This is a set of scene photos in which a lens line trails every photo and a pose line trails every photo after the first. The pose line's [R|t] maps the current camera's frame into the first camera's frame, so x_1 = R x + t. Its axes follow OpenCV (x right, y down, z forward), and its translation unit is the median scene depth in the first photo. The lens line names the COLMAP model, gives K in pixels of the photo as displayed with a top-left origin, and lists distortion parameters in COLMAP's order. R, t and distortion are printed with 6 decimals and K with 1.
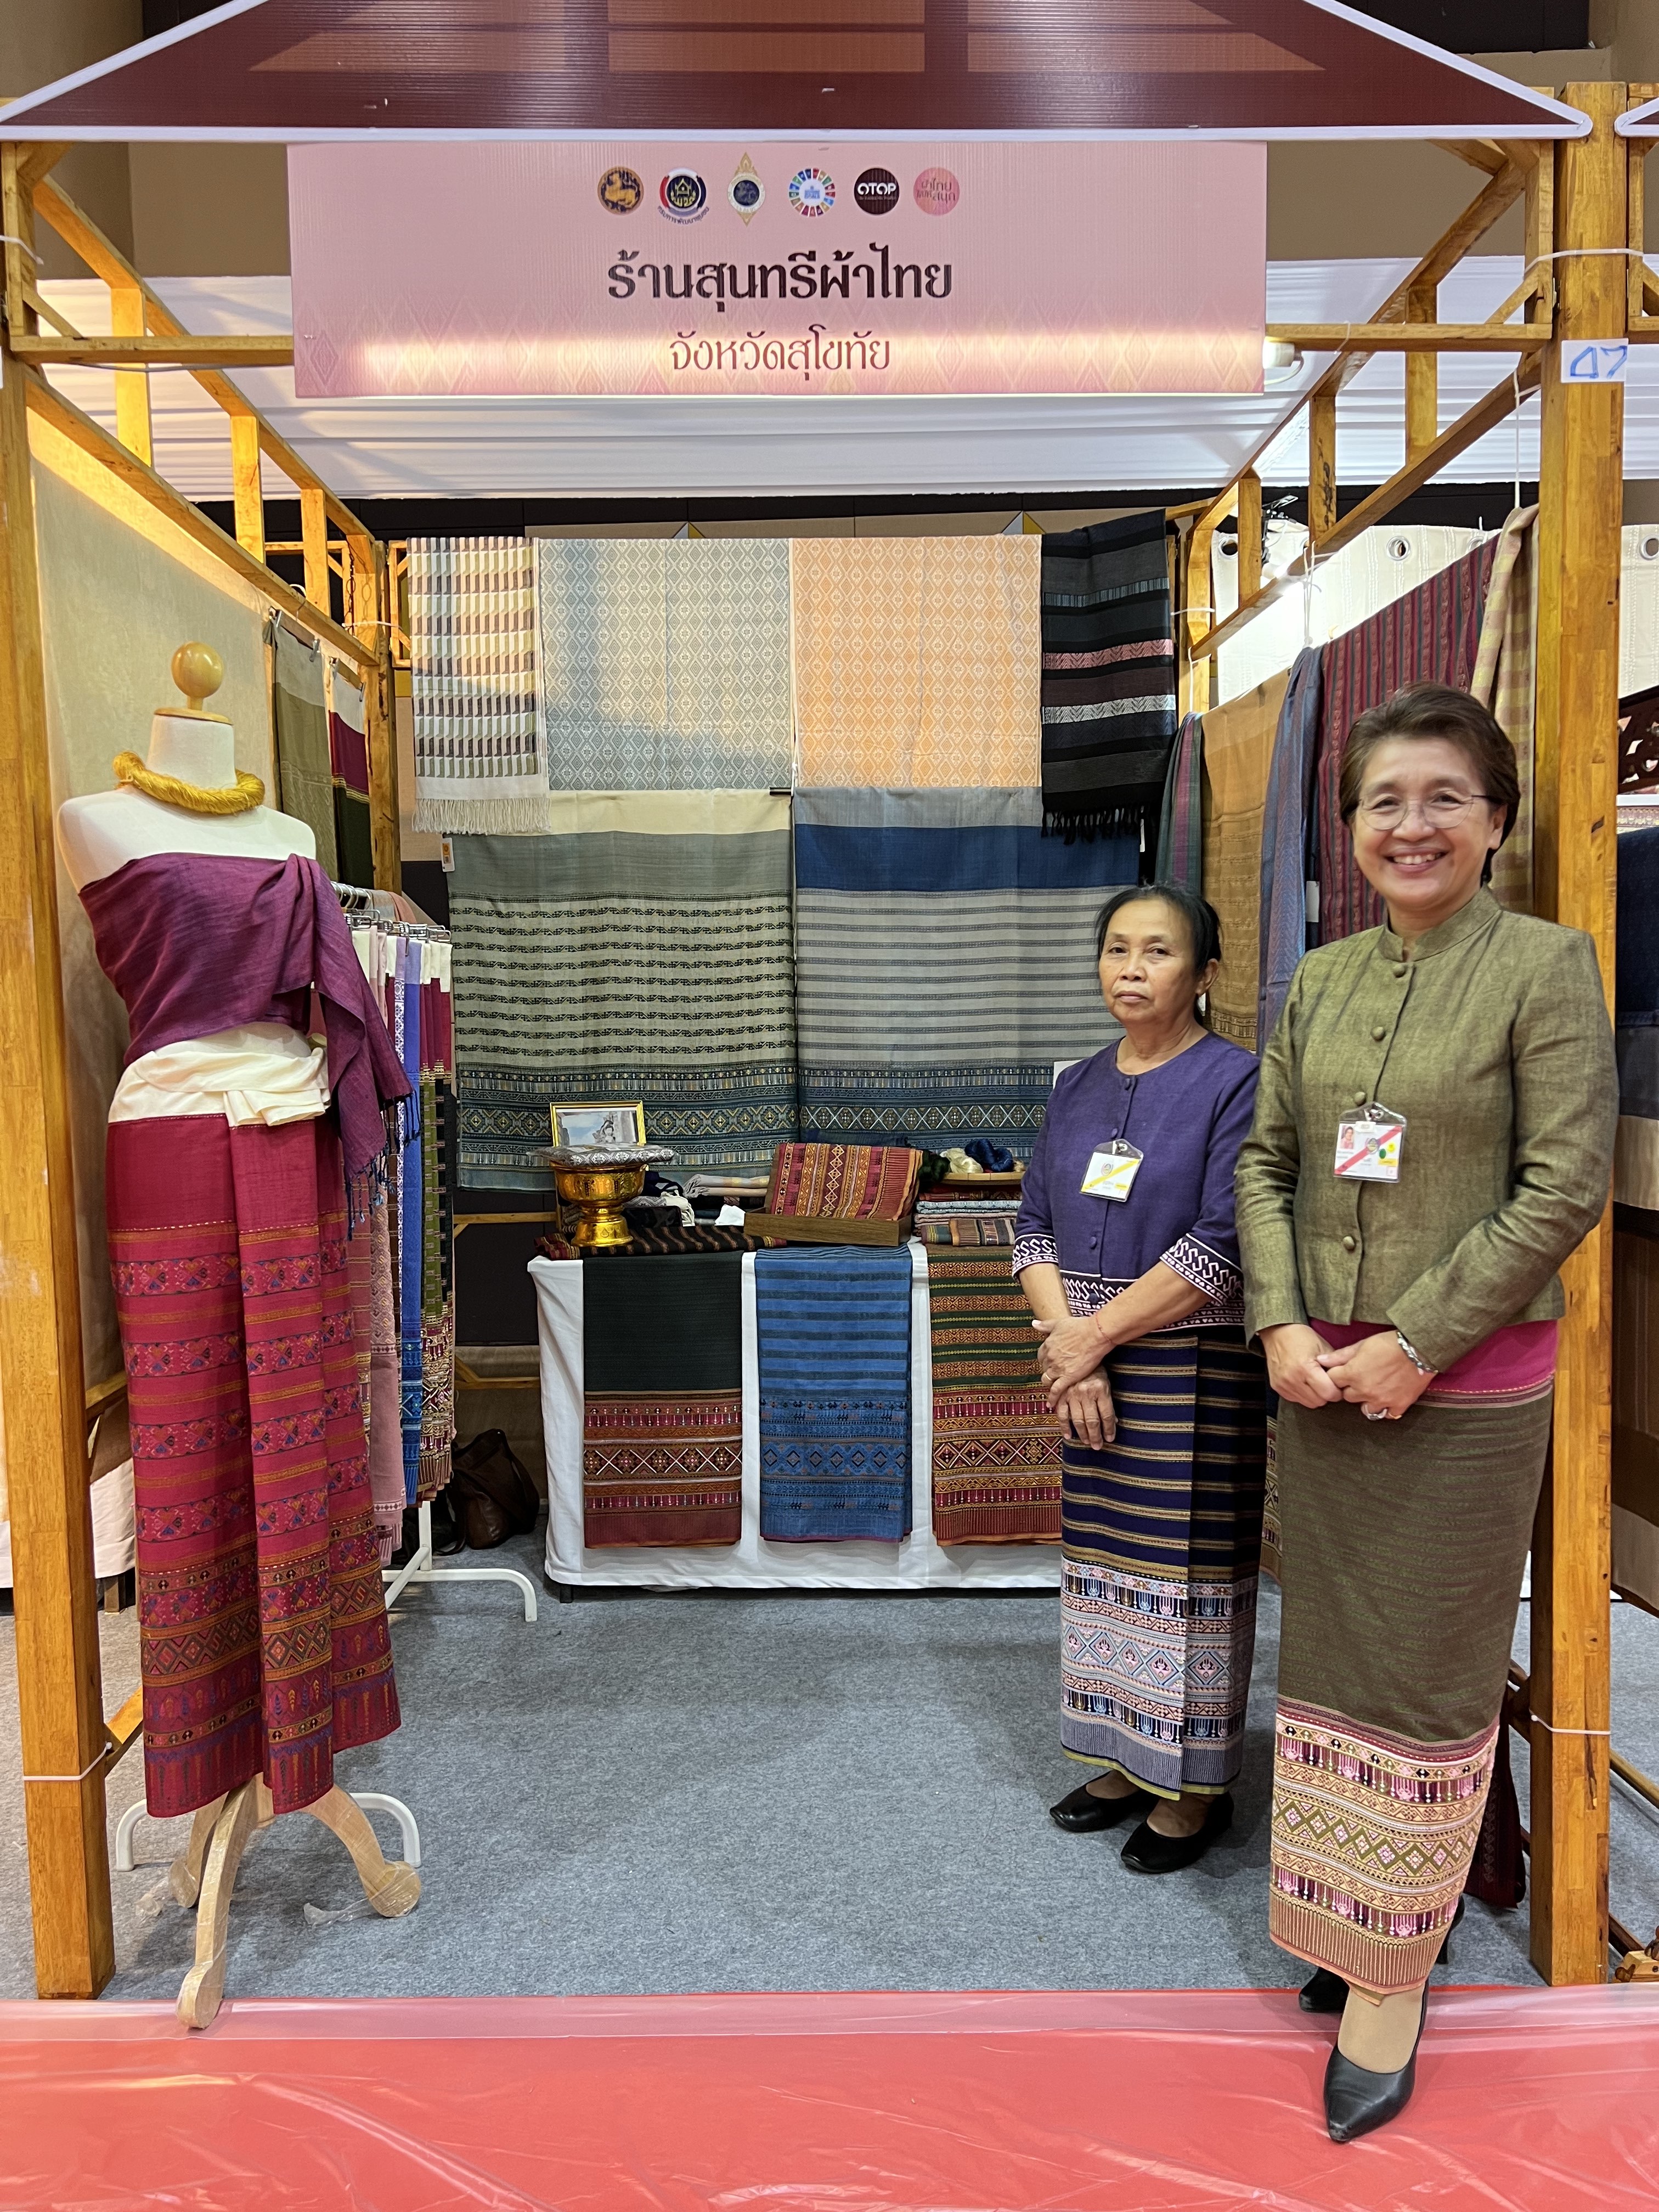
lens RADIAL K [[1659.7, 0, 847.9], [0, 1659.7, 1109.1], [0, 0, 1]] dist [0.081887, -0.096803]
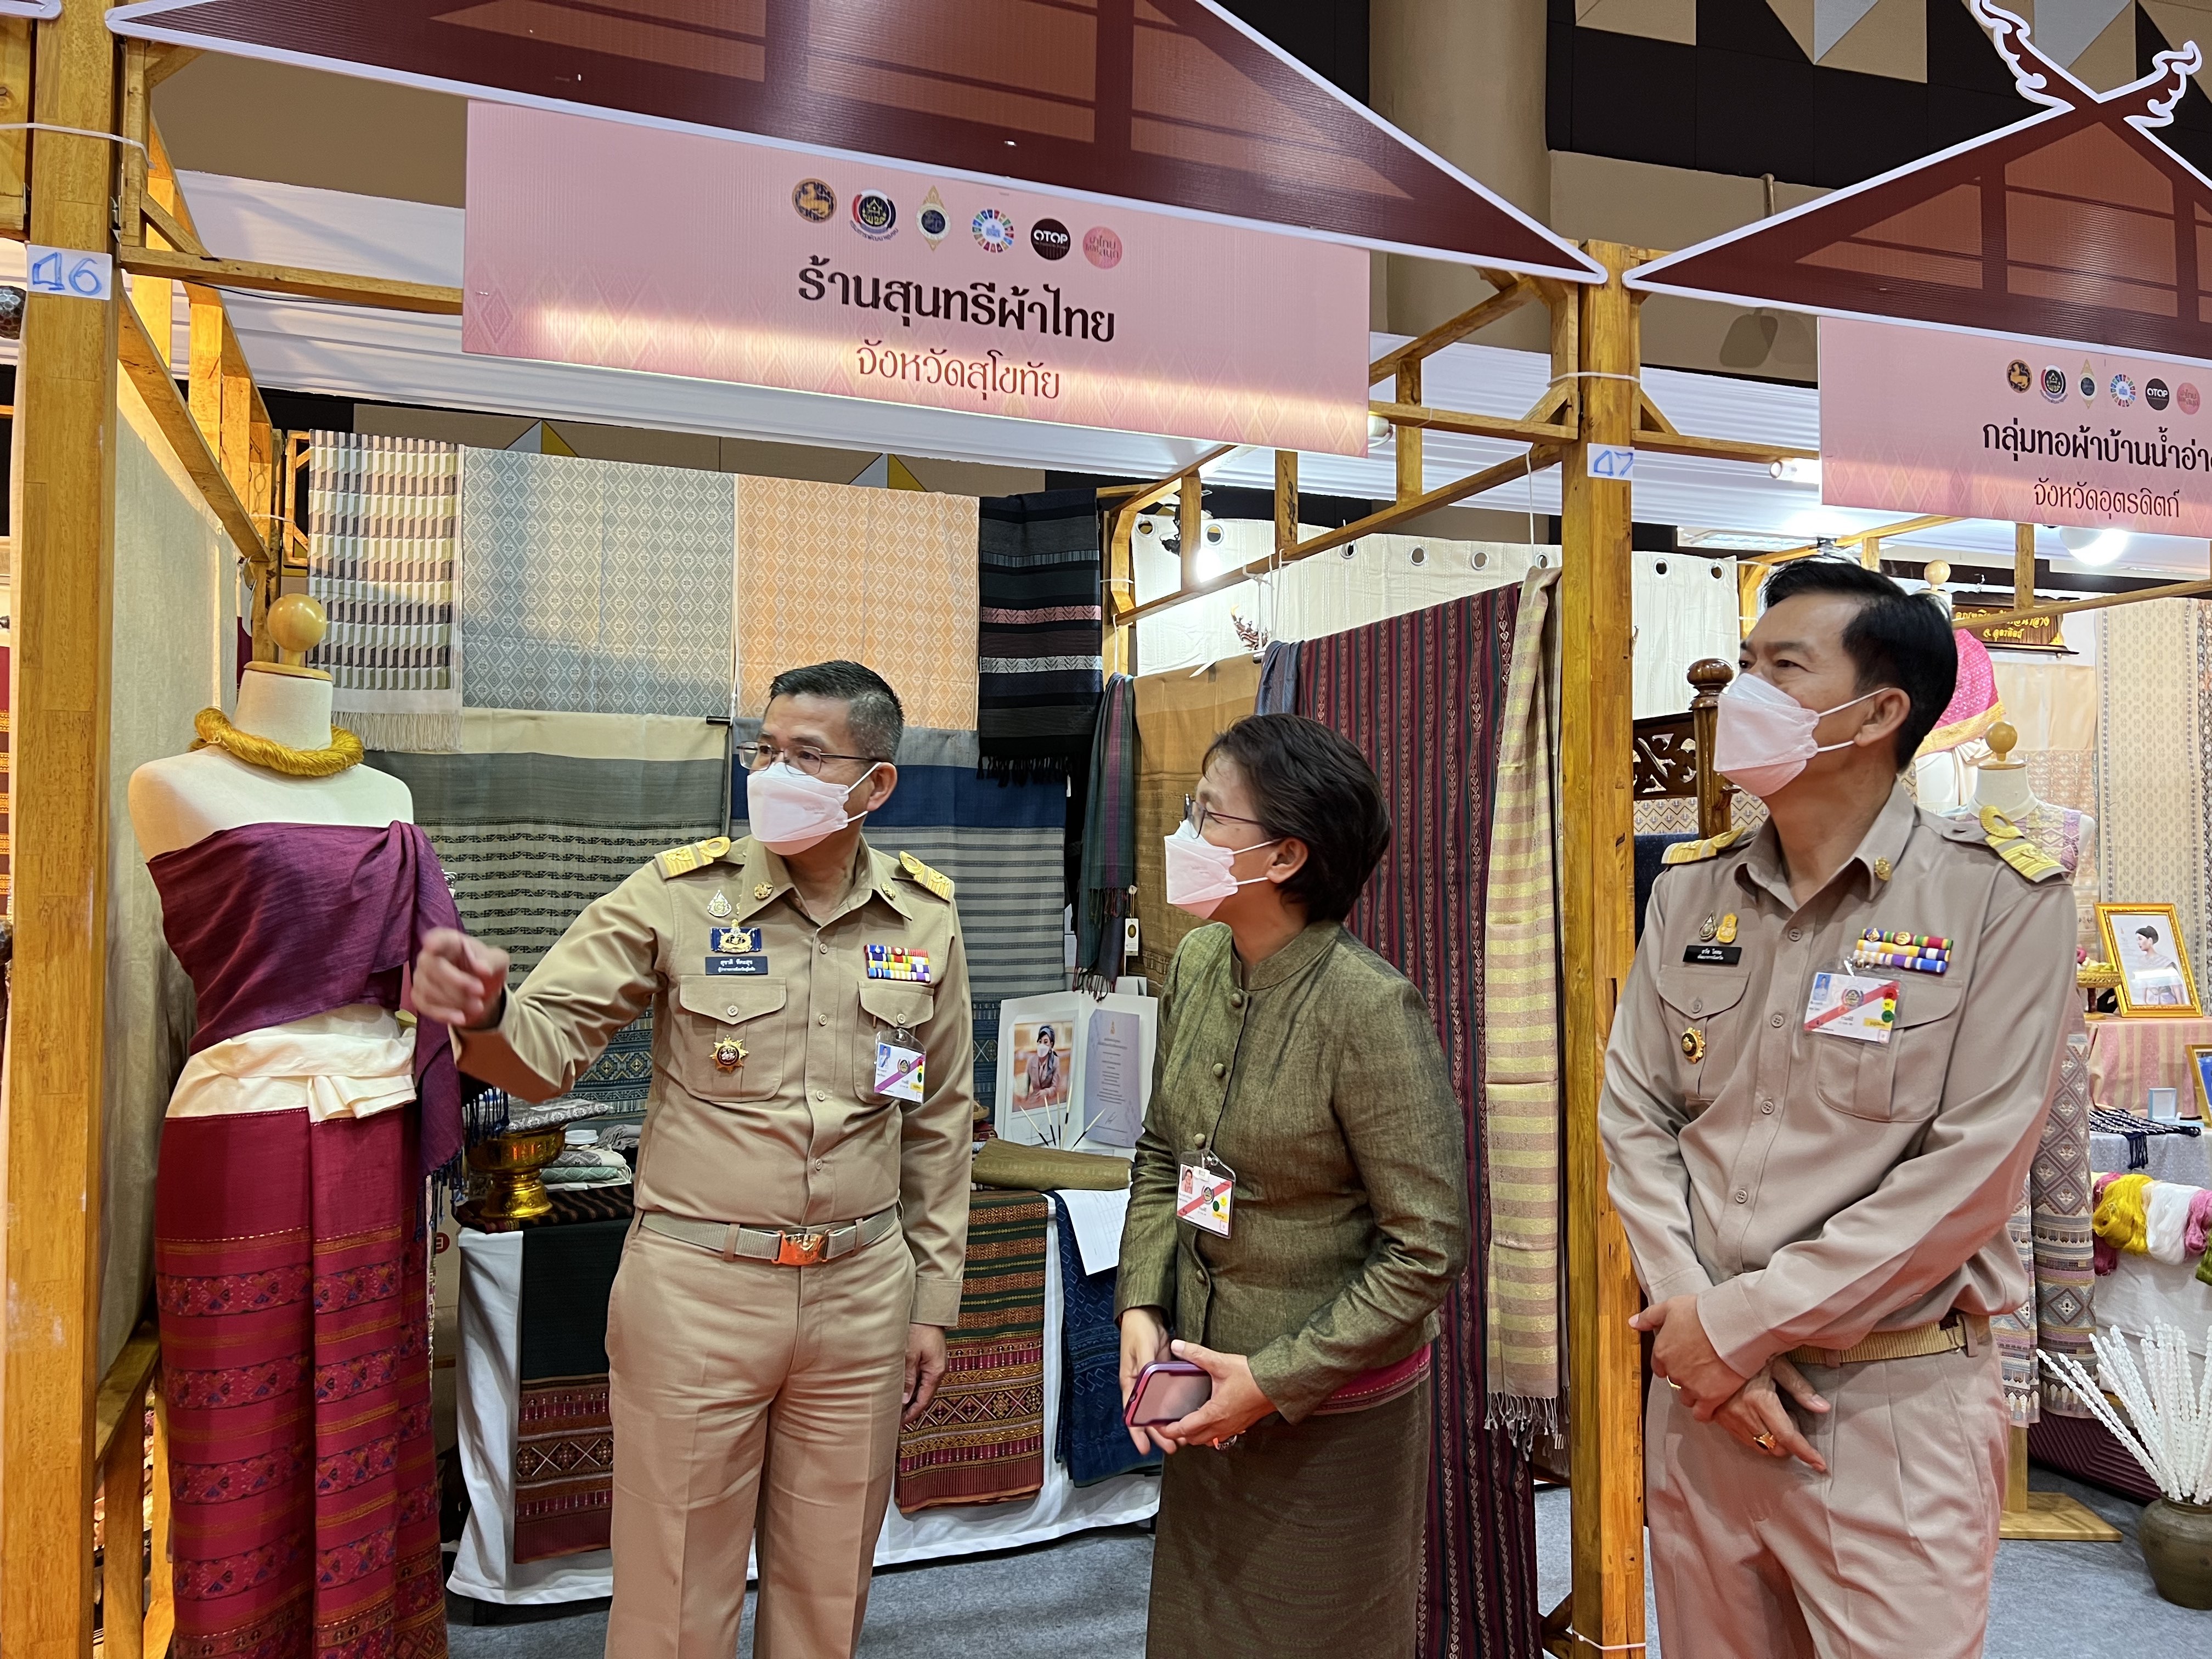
lens RADIAL K [[1655.4, 0, 1123.6], [0, 1655.4, 806.8], [0, 0, 1]] dist [0.064592, -0.077081]
pose [[0.940215, 0.037334, 0.338528, -0.148459], [0.000461, 0.993833, -0.110883, -0.033174], [-0.340580, 0.104410, 0.934400, 0.011916]]
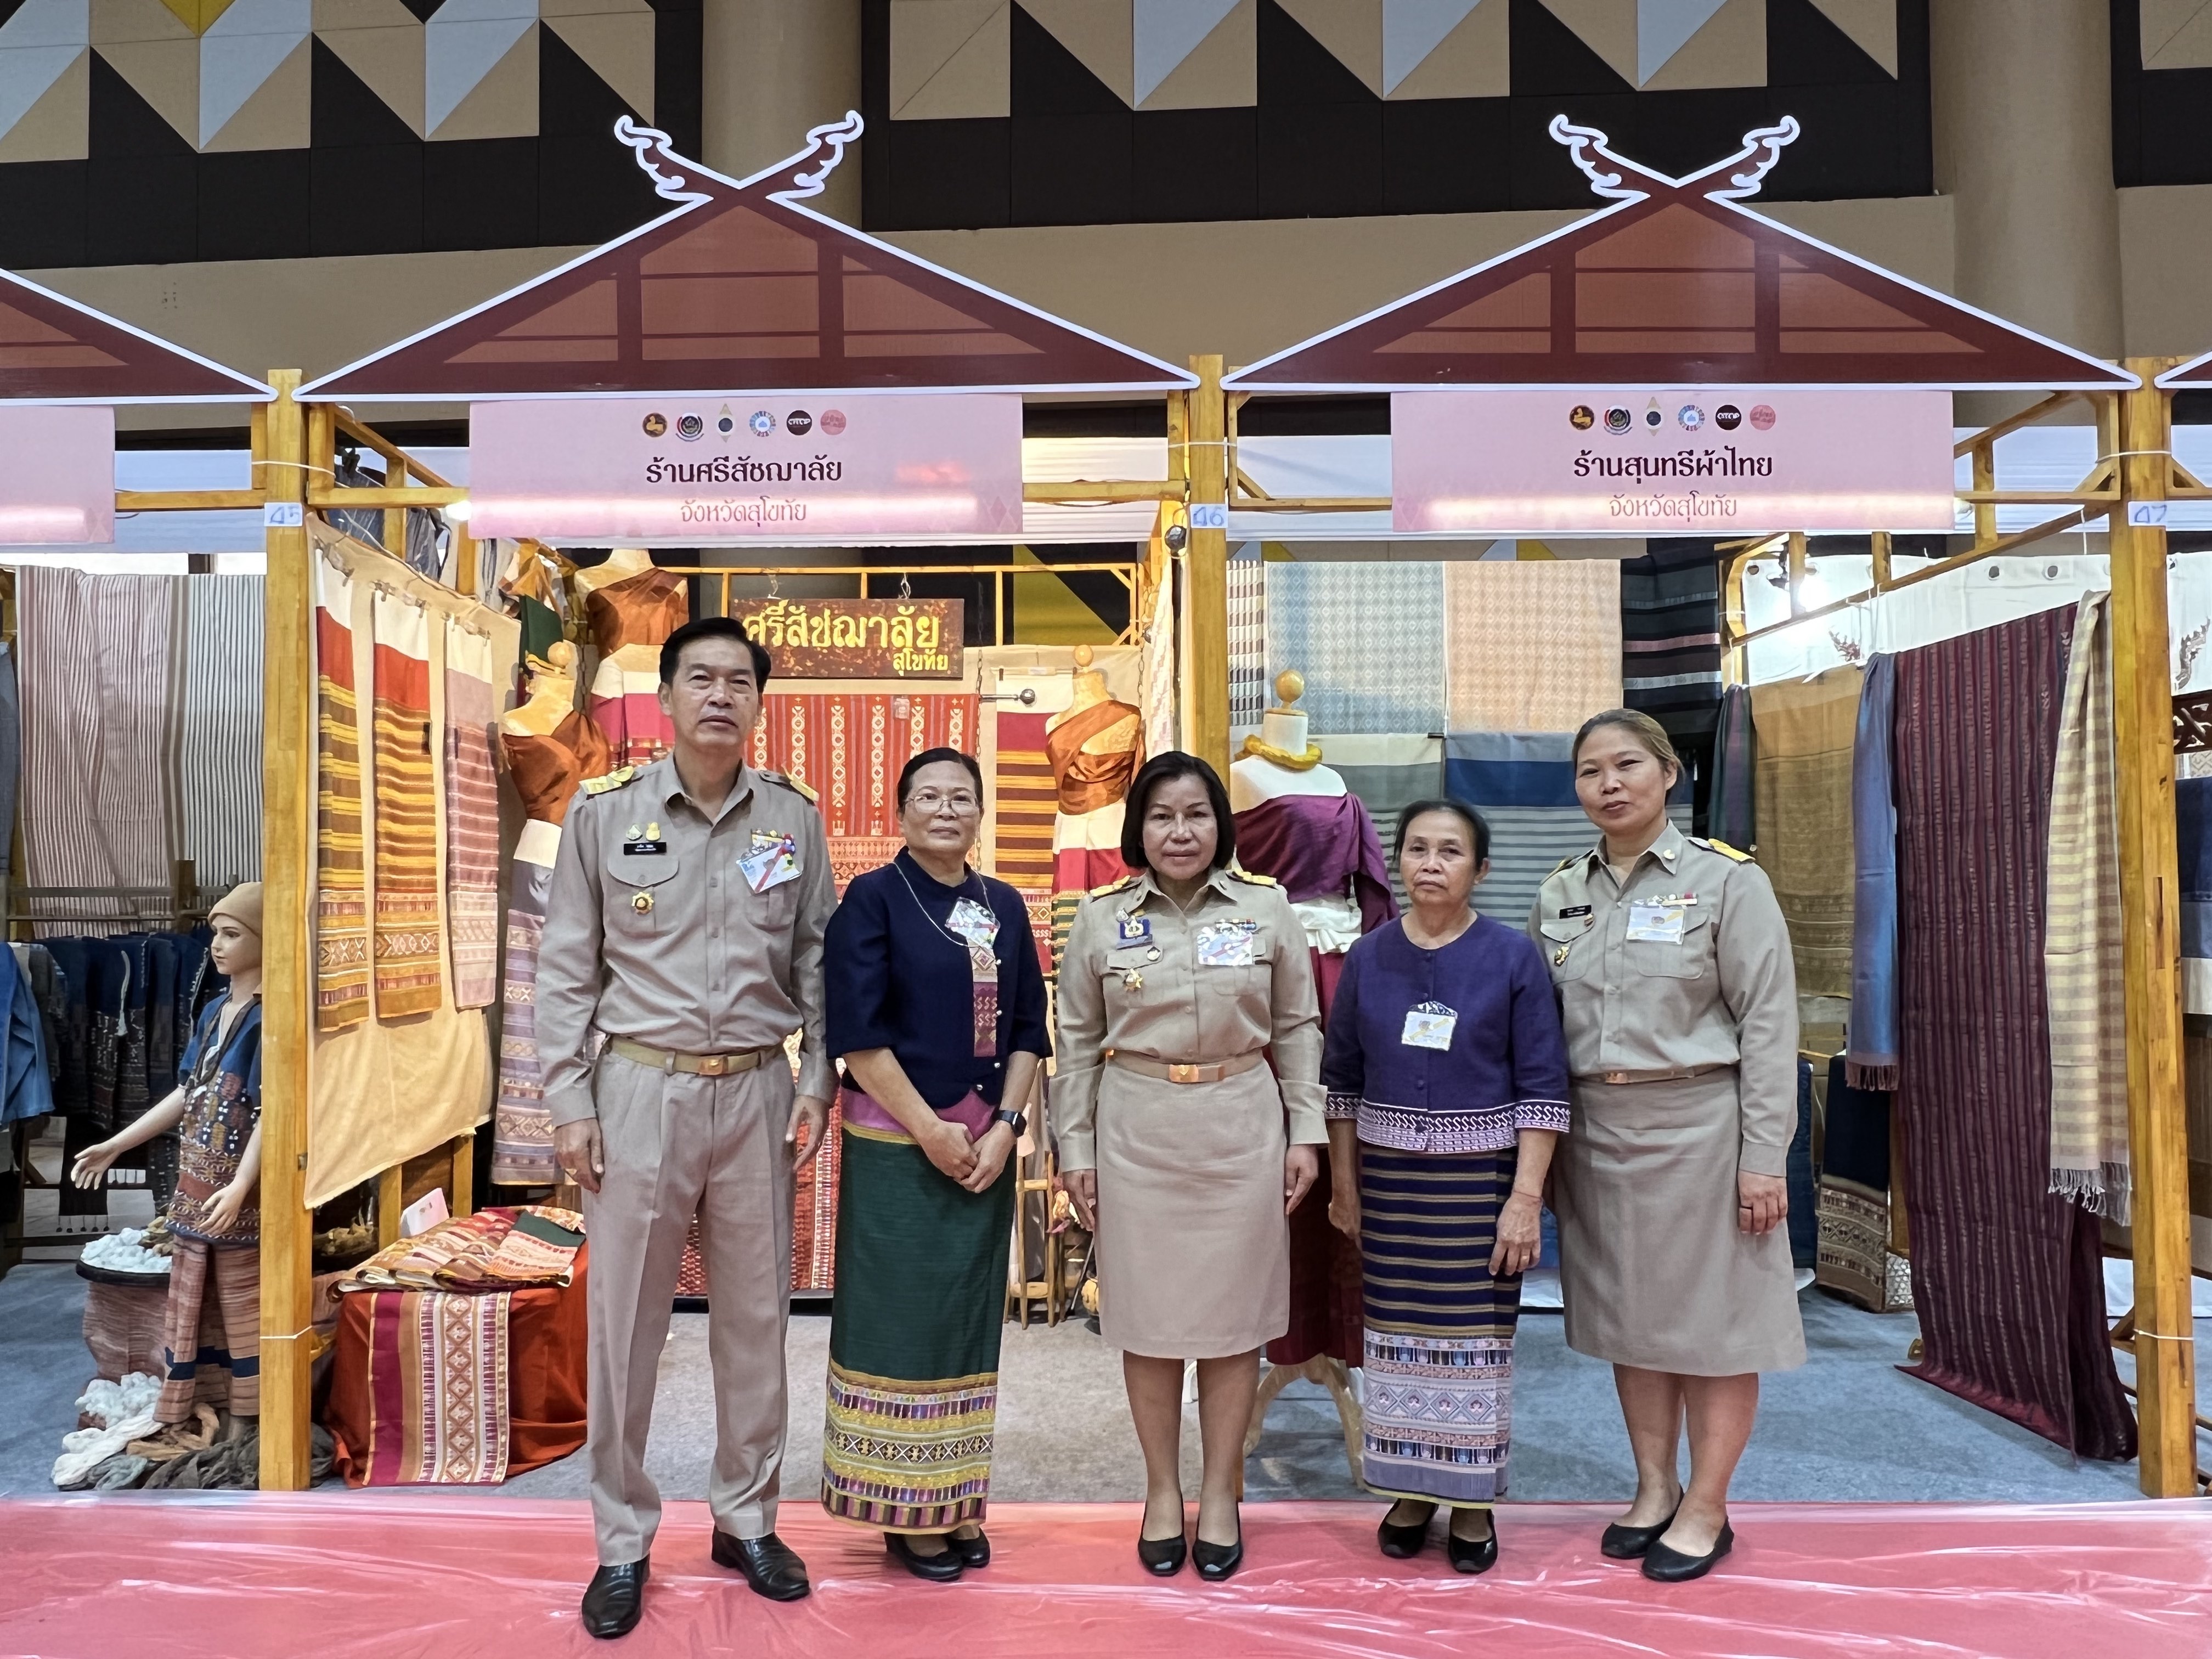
lens RADIAL K [[1518.2, 0, 1088.9], [0, 1518.2, 850.1], [0, 0, 1]] dist [0.001352, -0.005883]
pose [[0.999805, 0.006857, -0.018525, -0.315534], [-0.008543, 0.995674, -0.092526, 0.026195], [0.017810, 0.092666, 0.995538, -0.273911]]
